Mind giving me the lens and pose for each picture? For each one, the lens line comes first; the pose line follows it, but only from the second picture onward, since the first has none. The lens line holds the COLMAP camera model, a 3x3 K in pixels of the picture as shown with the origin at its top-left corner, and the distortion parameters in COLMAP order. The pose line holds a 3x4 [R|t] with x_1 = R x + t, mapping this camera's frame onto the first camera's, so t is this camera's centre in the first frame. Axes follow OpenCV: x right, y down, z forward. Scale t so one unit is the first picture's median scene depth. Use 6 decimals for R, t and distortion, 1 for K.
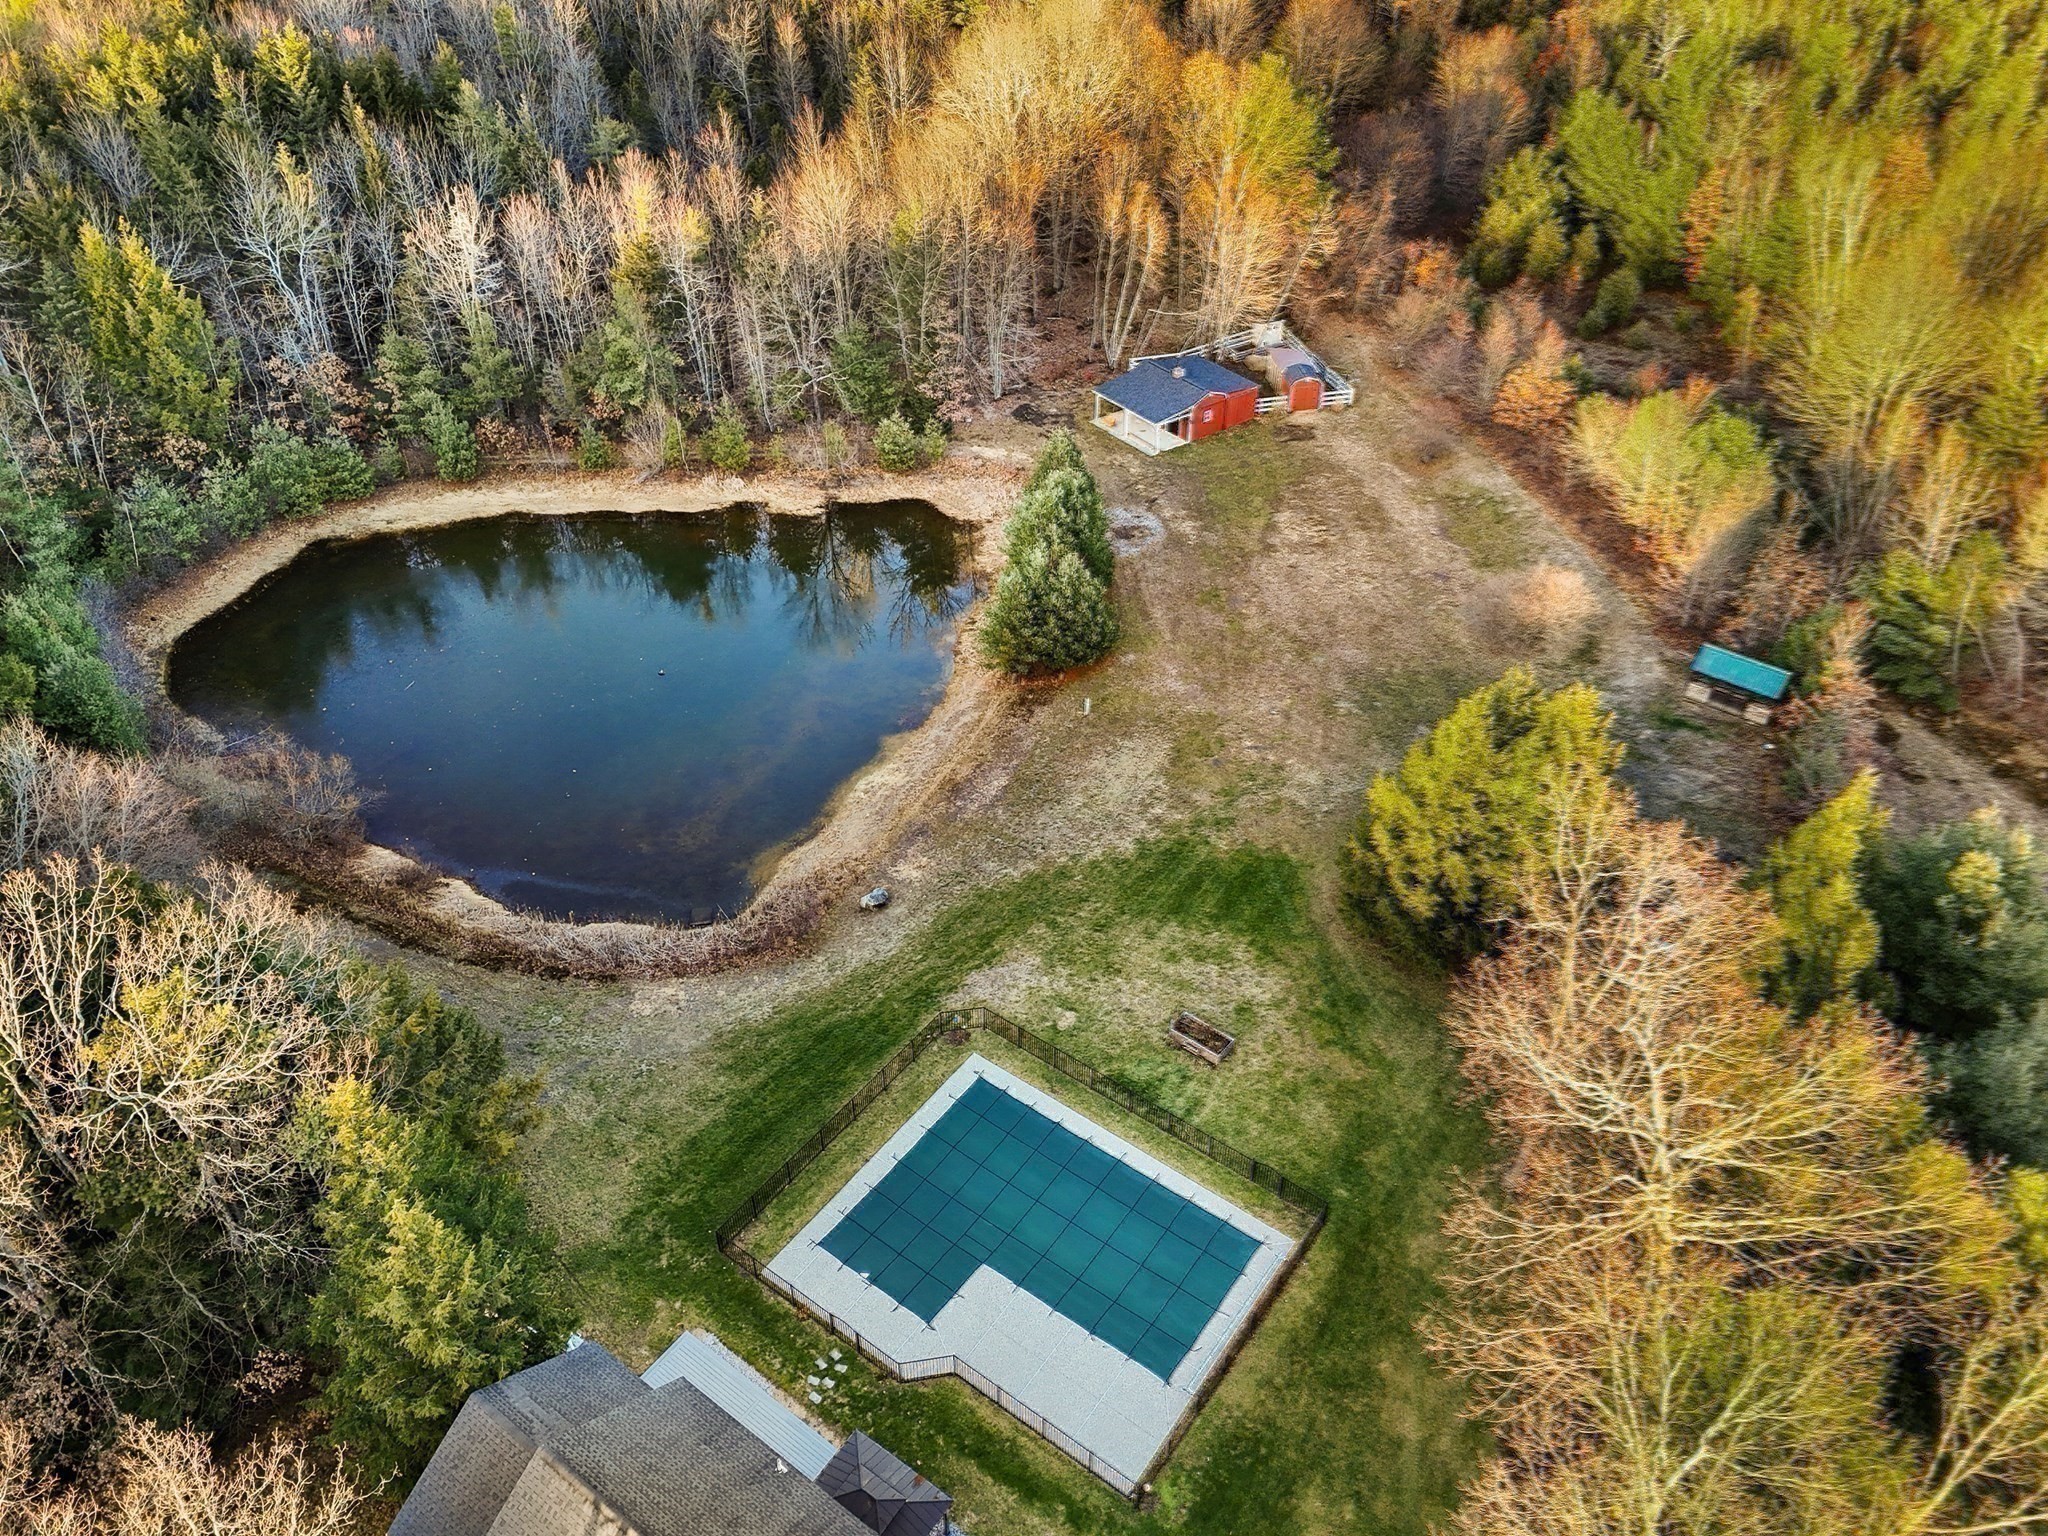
lens RADIAL K [[1481.6, 0, 1019.4], [0, 1481.6, 772.1], [0, 0, 1]] dist [0.087258, -0.101142]
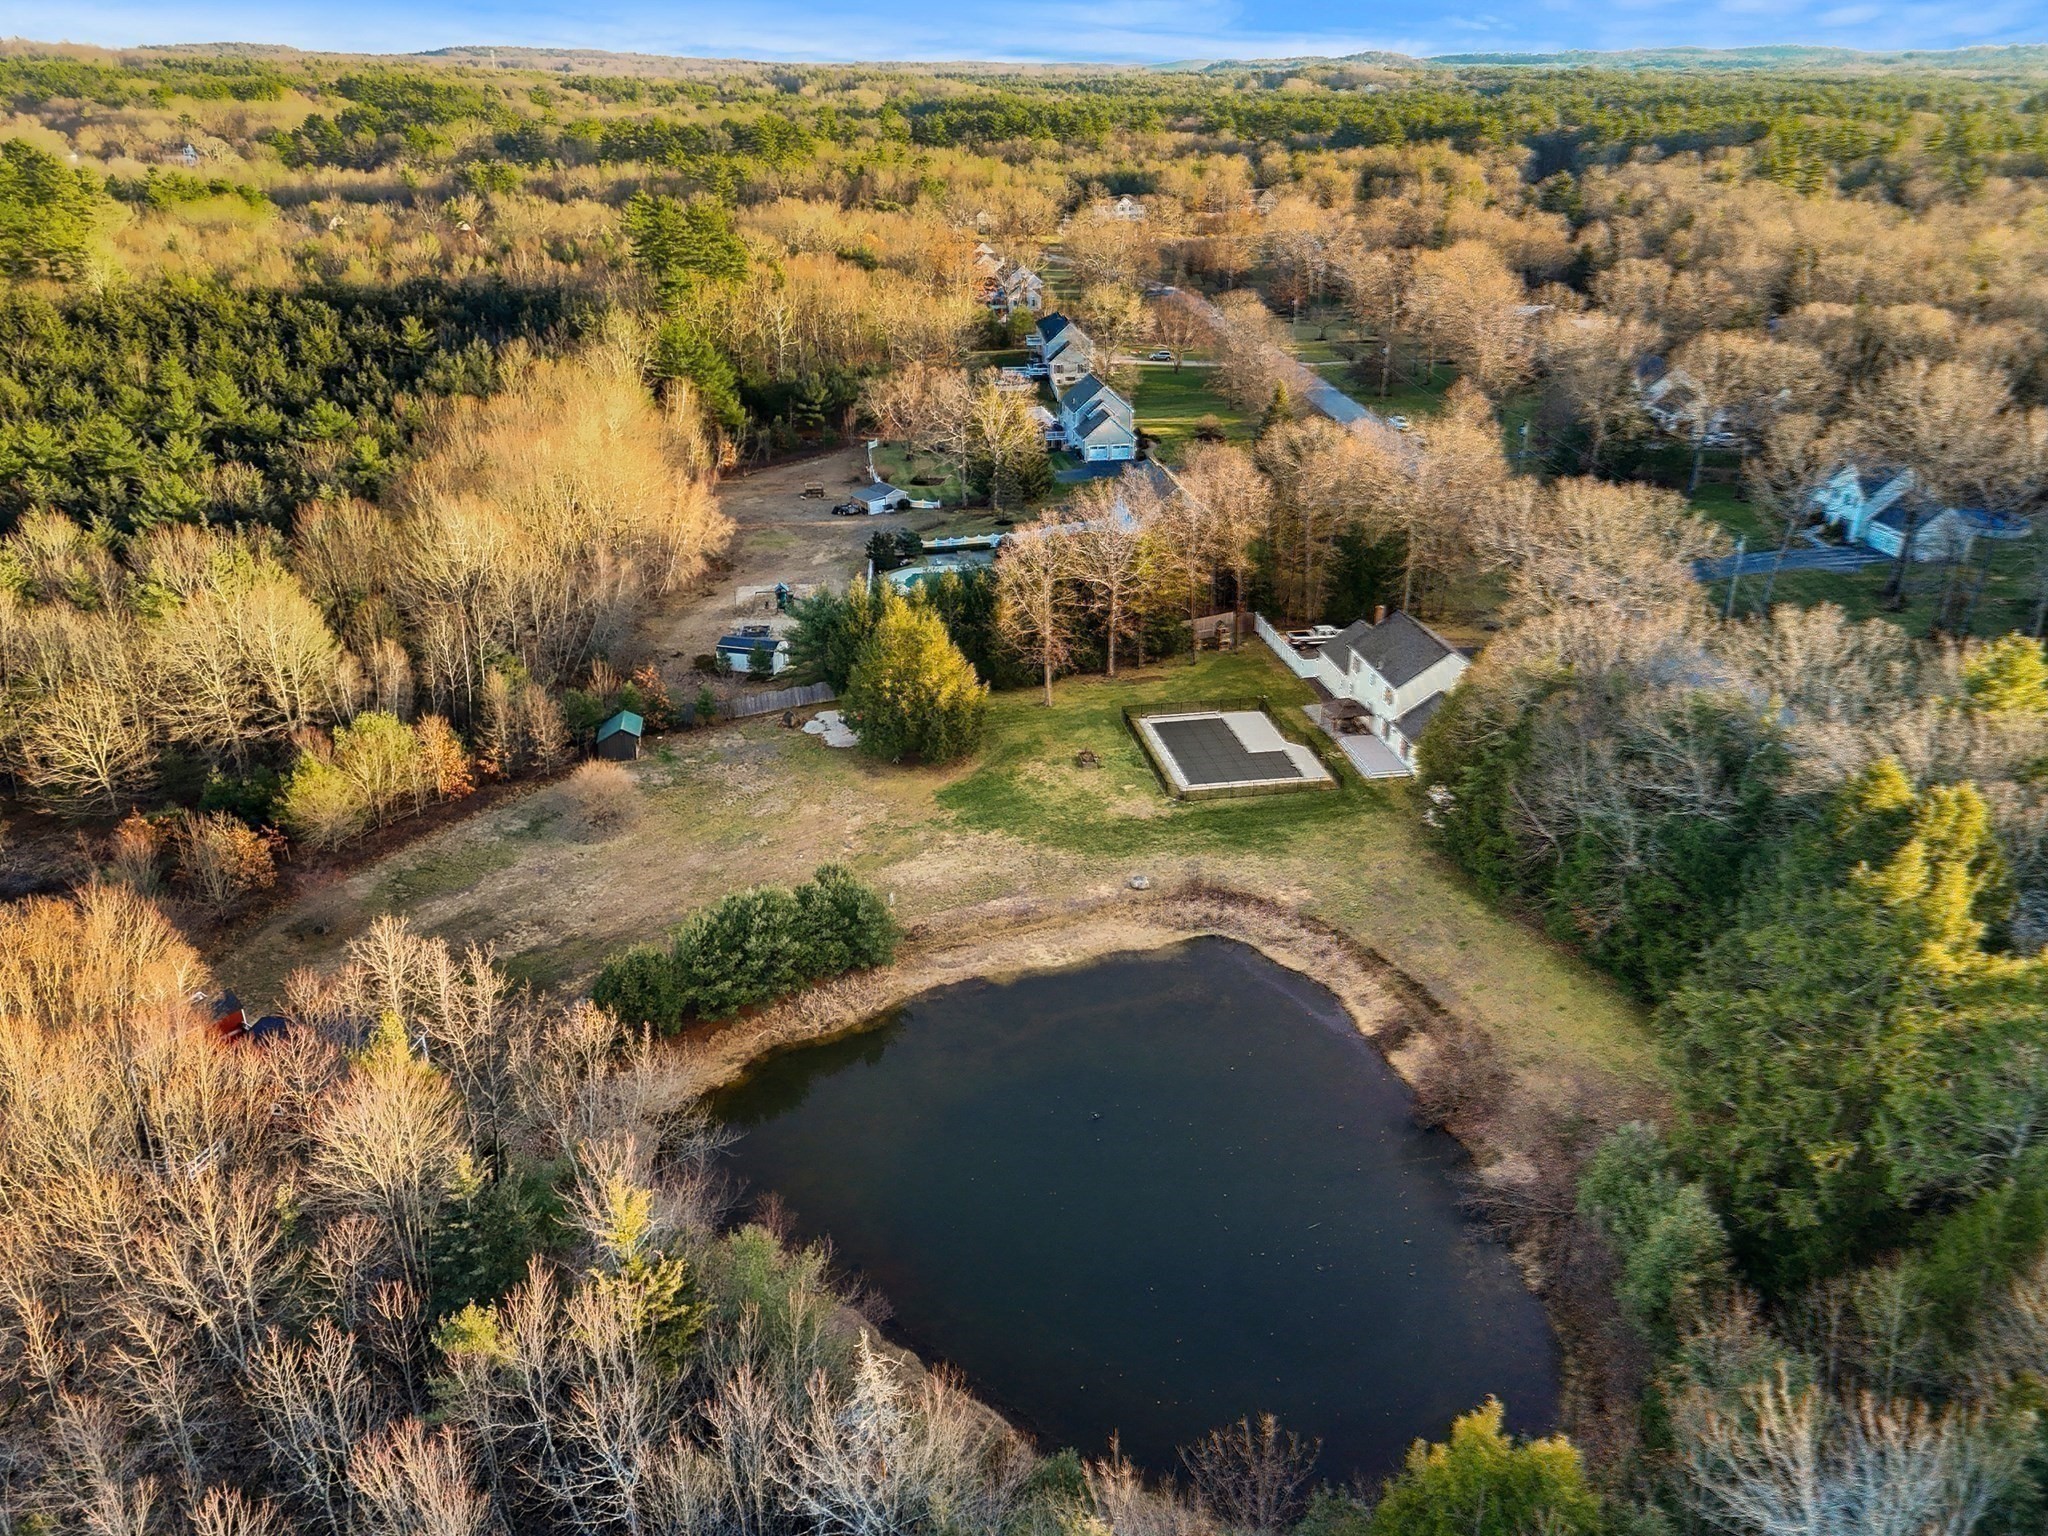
lens RADIAL K [[1481.6, 0, 1019.4], [0, 1481.6, 772.1], [0, 0, 1]] dist [0.087258, -0.101142]
pose [[-0.717710, -0.285374, 0.635181, -0.711678], [0.444715, 0.514070, 0.733458, -0.864348], [-0.535837, 0.808884, -0.242043, 1.010208]]
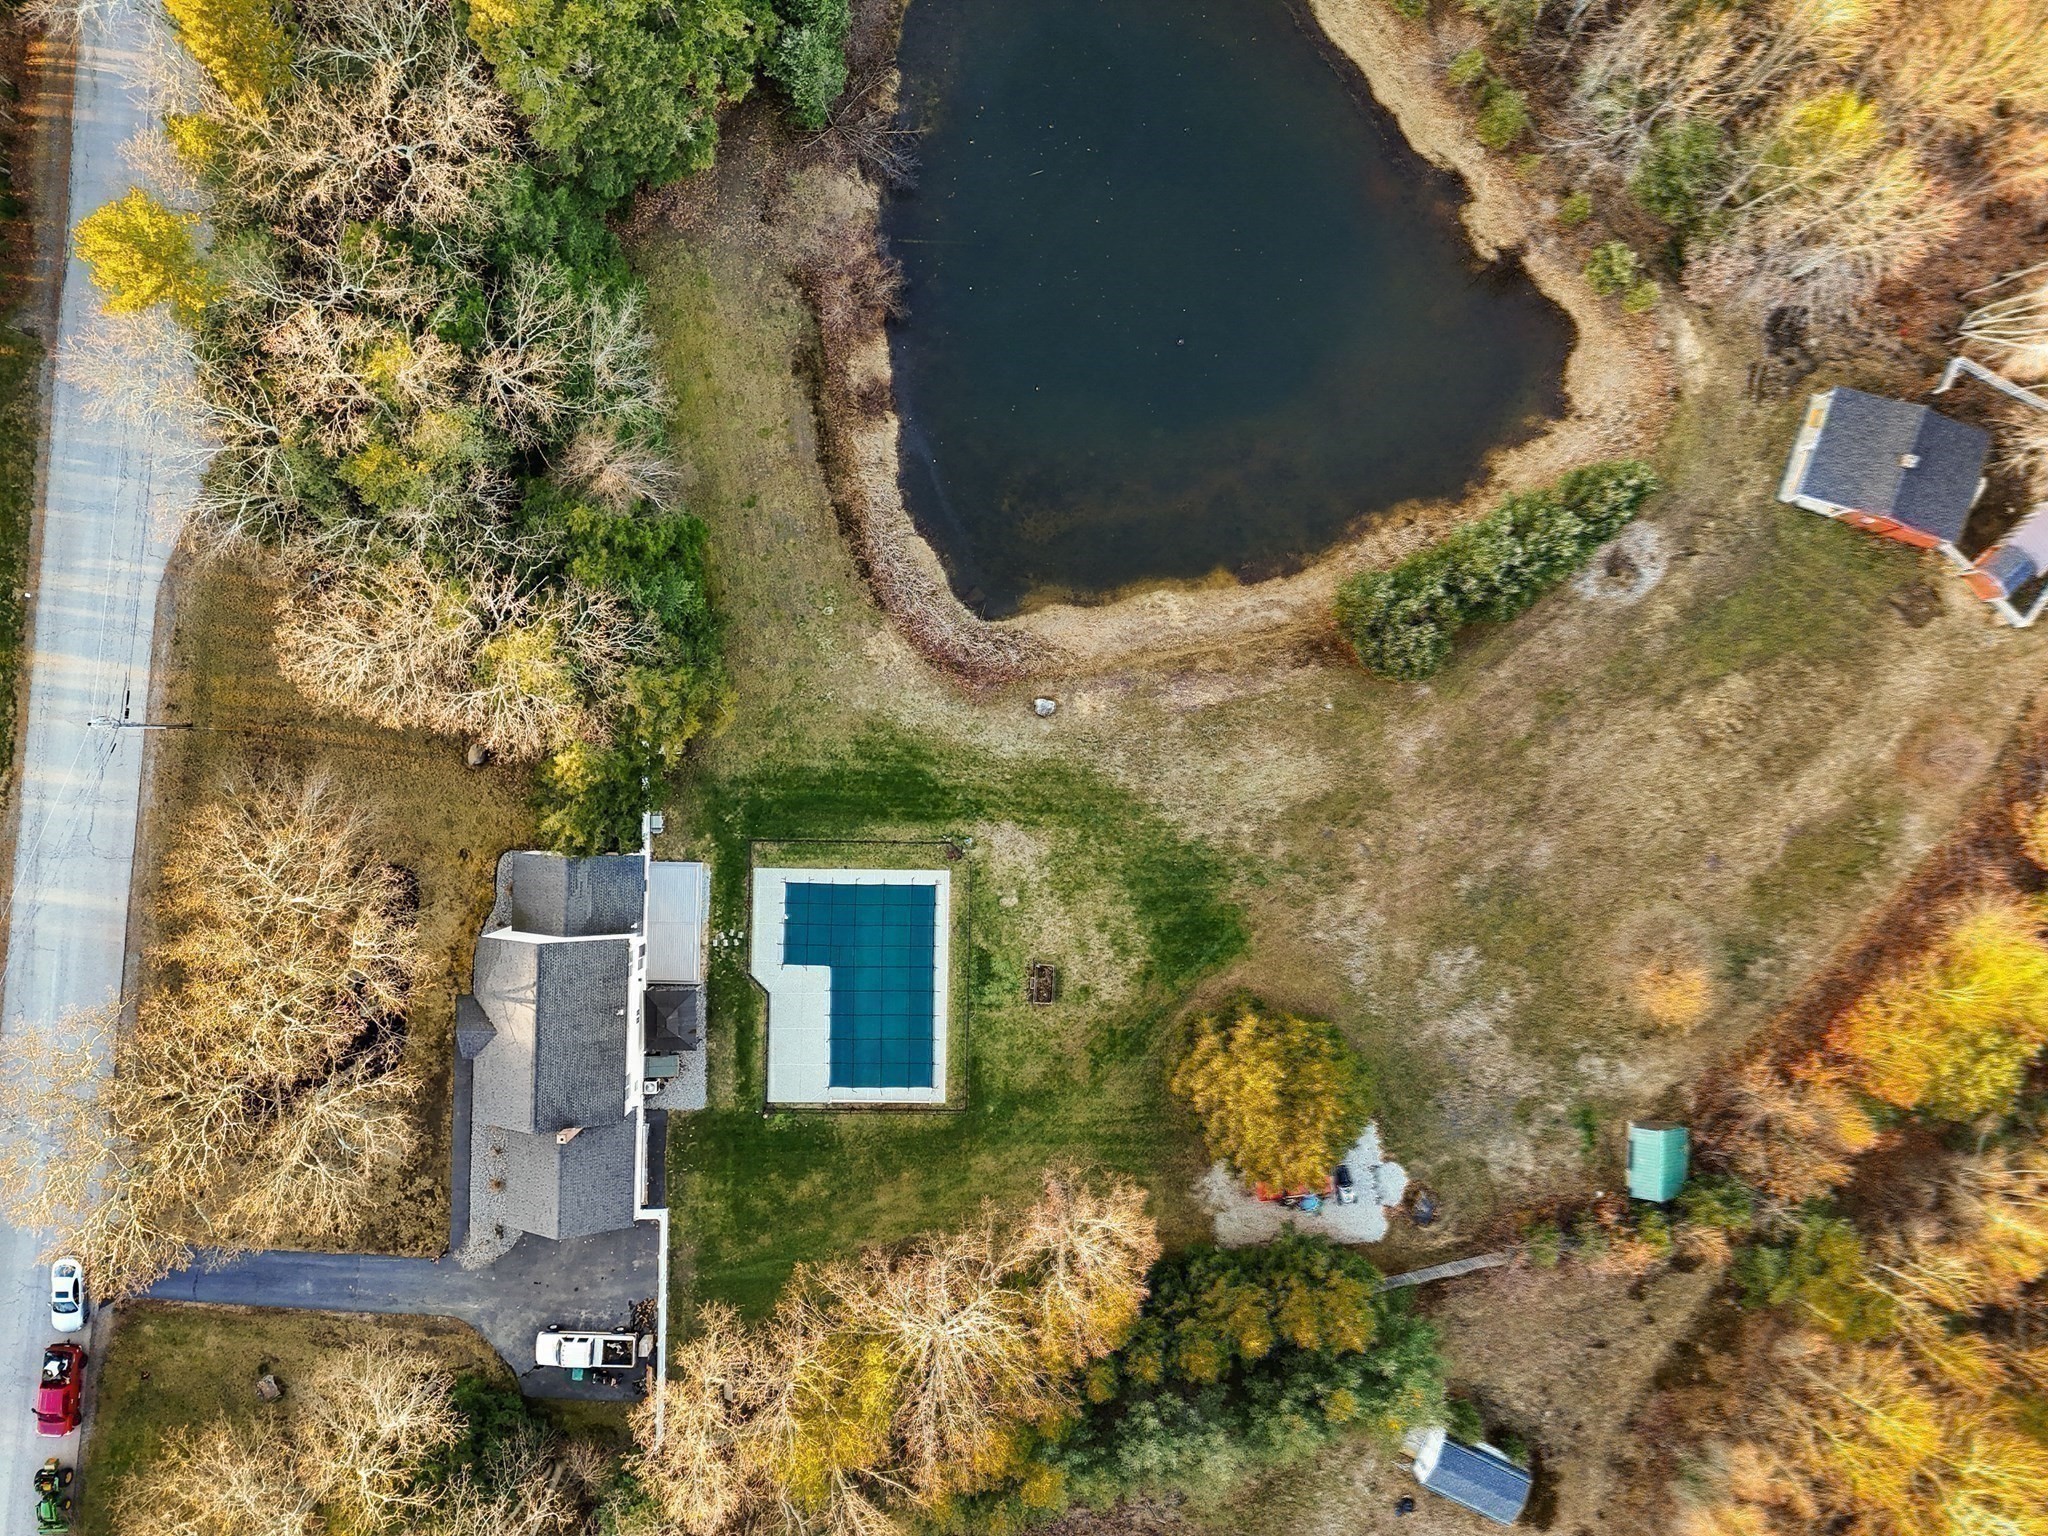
lens RADIAL K [[1481.6, 0, 1019.4], [0, 1481.6, 772.1], [0, 0, 1]] dist [0.087258, -0.101142]
pose [[0.580519, 0.814158, 0.012023, -0.058285], [-0.508593, 0.351031, 0.786200, -0.713517], [0.635871, -0.462519, 0.617855, 0.089061]]
